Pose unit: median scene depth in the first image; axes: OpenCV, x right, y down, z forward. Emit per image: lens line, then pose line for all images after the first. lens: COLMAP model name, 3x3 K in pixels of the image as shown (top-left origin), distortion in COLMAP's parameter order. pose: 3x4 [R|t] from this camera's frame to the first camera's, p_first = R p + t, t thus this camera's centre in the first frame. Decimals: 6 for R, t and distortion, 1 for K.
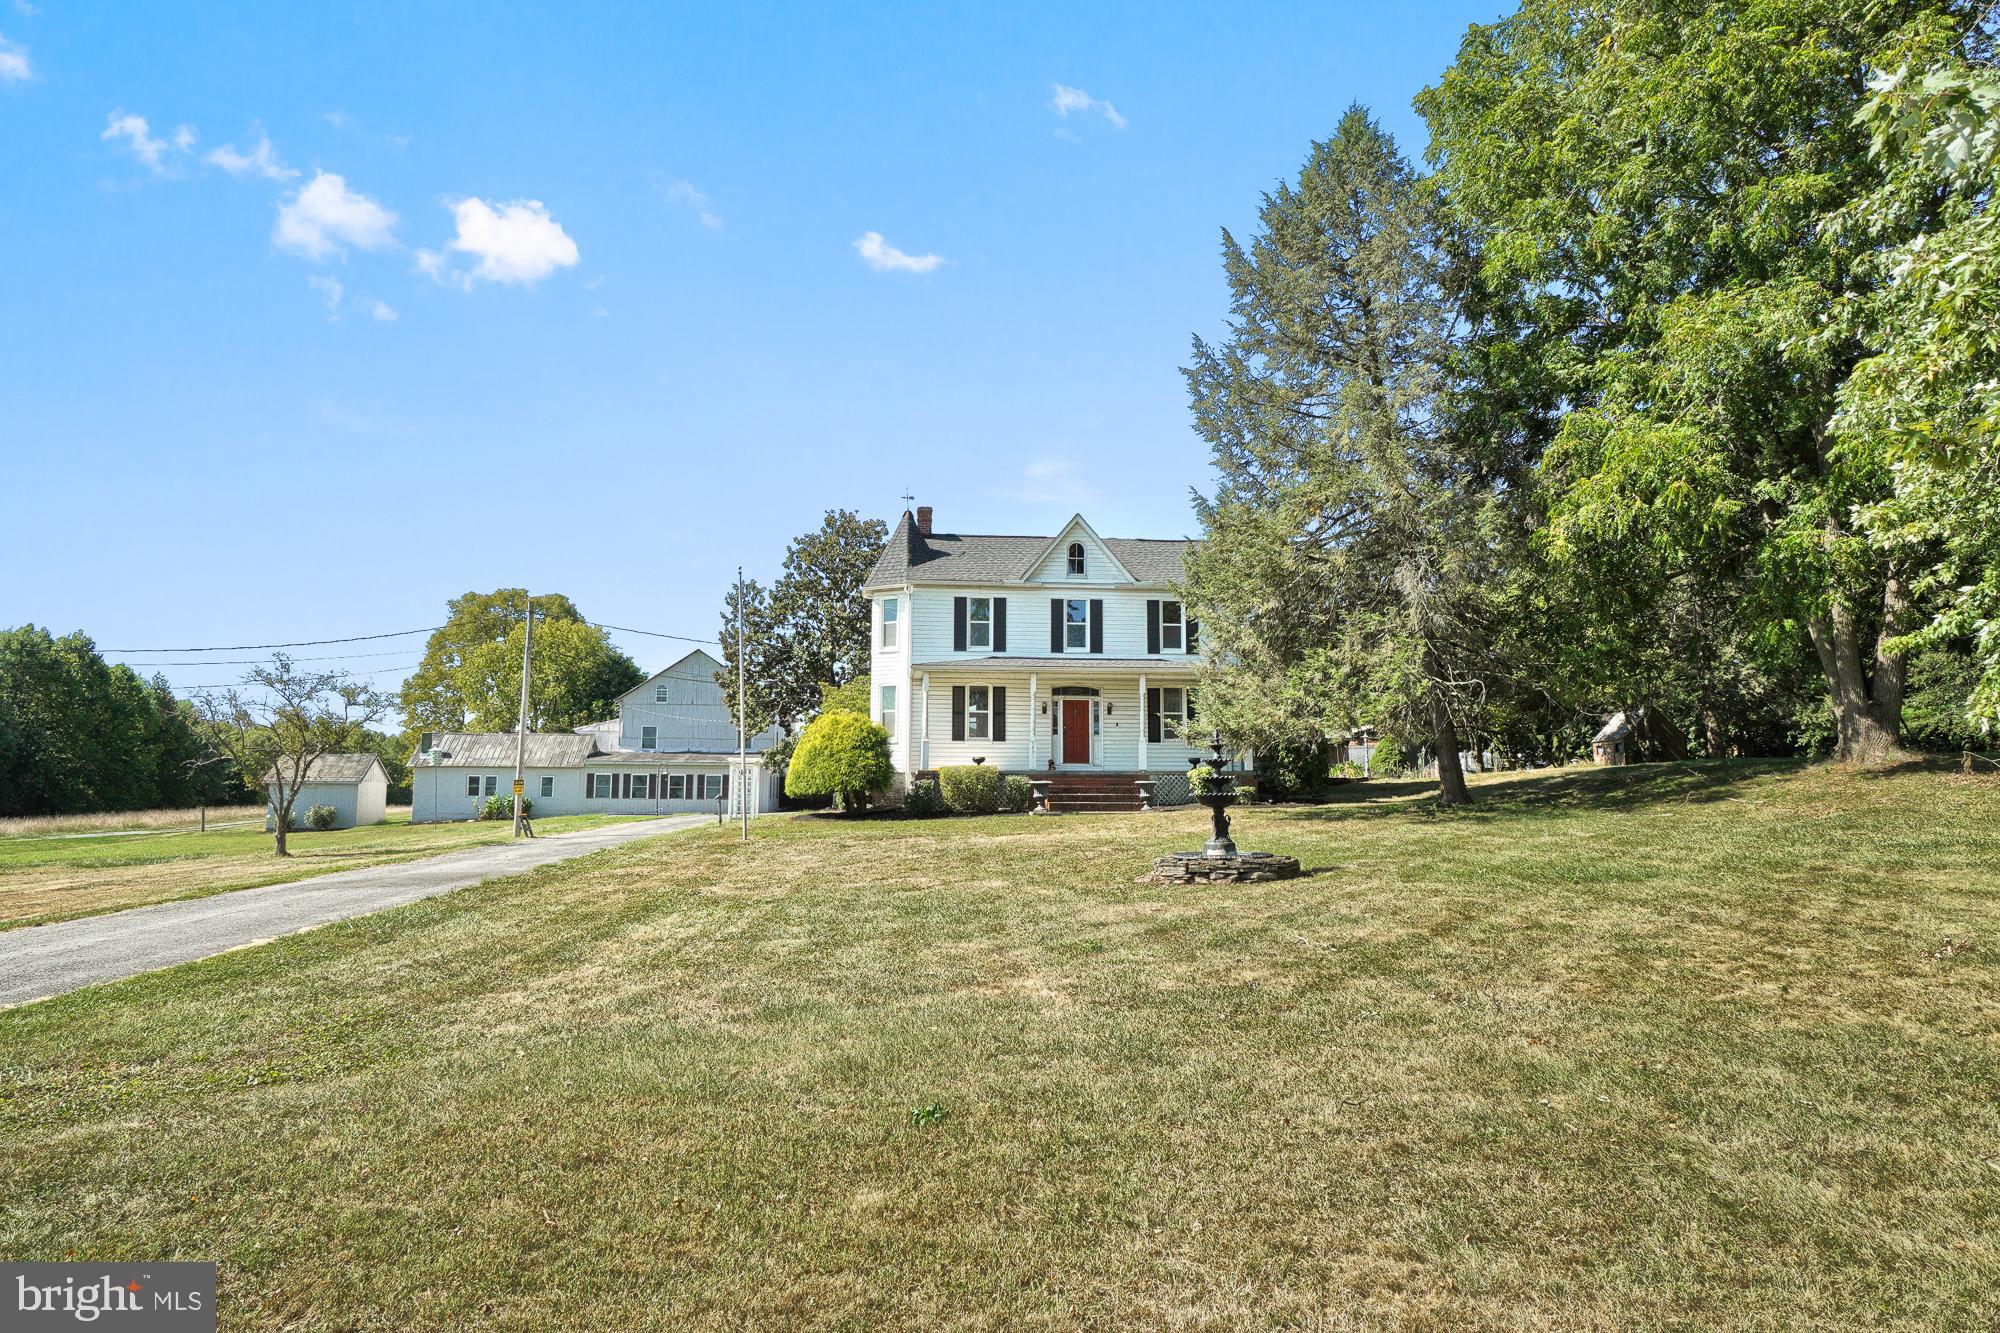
lens RADIAL K [[1294.5, 0, 986.9], [0, 1294.5, 676.4], [0, 0, 1]] dist [0.029484, -0.000195]
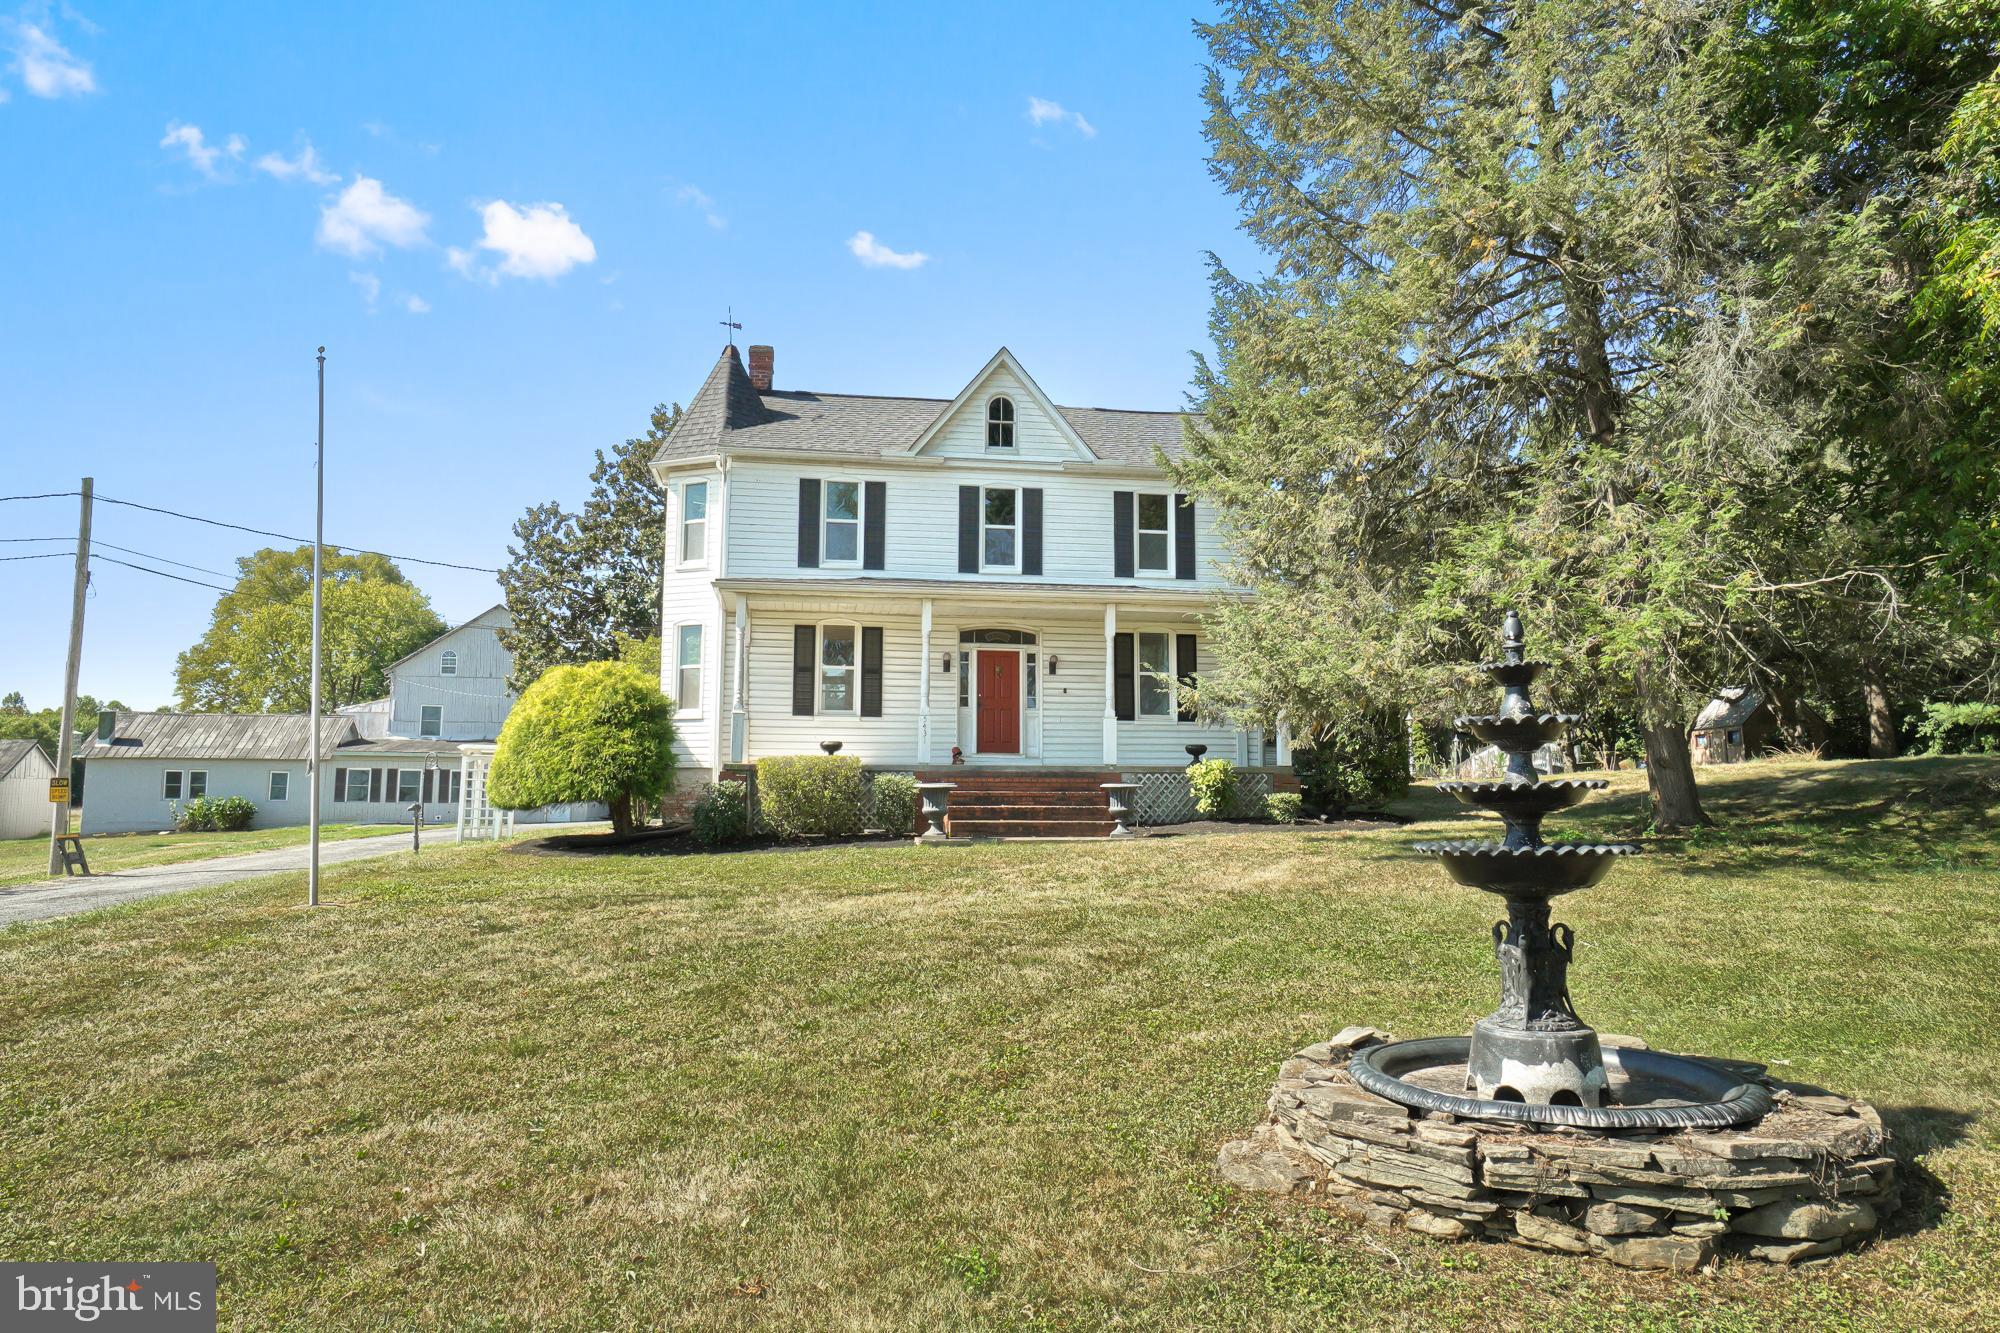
lens RADIAL K [[1305.3, 0, 1007.2], [0, 1305.3, 679.1], [0, 0, 1]] dist [-0.001763, 0.011142]
pose [[0.996954, 0.008424, 0.077530, 0.025040], [-0.008806, 0.999951, 0.004578, 0.028814], [-0.077488, -0.005247, 0.996980, 0.382520]]
